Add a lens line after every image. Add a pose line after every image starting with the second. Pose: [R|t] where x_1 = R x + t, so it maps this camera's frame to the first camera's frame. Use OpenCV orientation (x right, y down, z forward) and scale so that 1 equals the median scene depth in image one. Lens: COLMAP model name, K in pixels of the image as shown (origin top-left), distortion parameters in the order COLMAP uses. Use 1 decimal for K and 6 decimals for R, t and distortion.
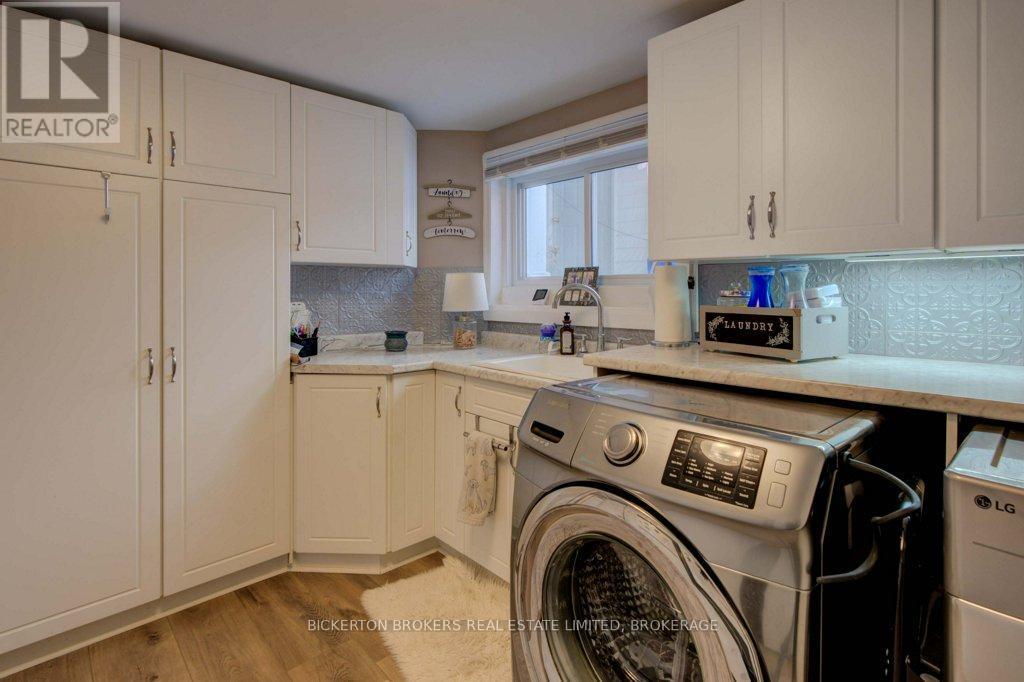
lens RADIAL K [[488.7, 0, 511.7], [0, 488.7, 309.6], [0, 0, 1]] dist [0.001722, 0.000579]
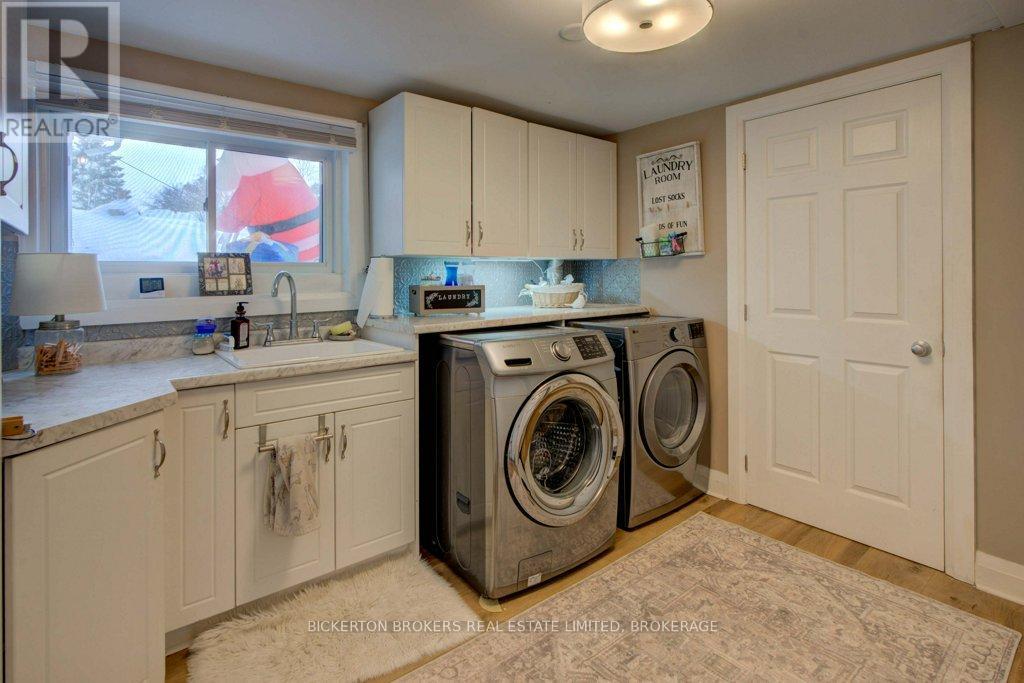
lens RADIAL K [[488.7, 0, 511.7], [0, 488.7, 310.1], [0, 0, 1]] dist [0.001722, 0.000579]
pose [[0.120786, -0.078850, 0.989542, -1.054369], [0.049028, 0.996098, 0.073388, -0.032208], [-0.991467, 0.039651, 0.124180, 0.552749]]
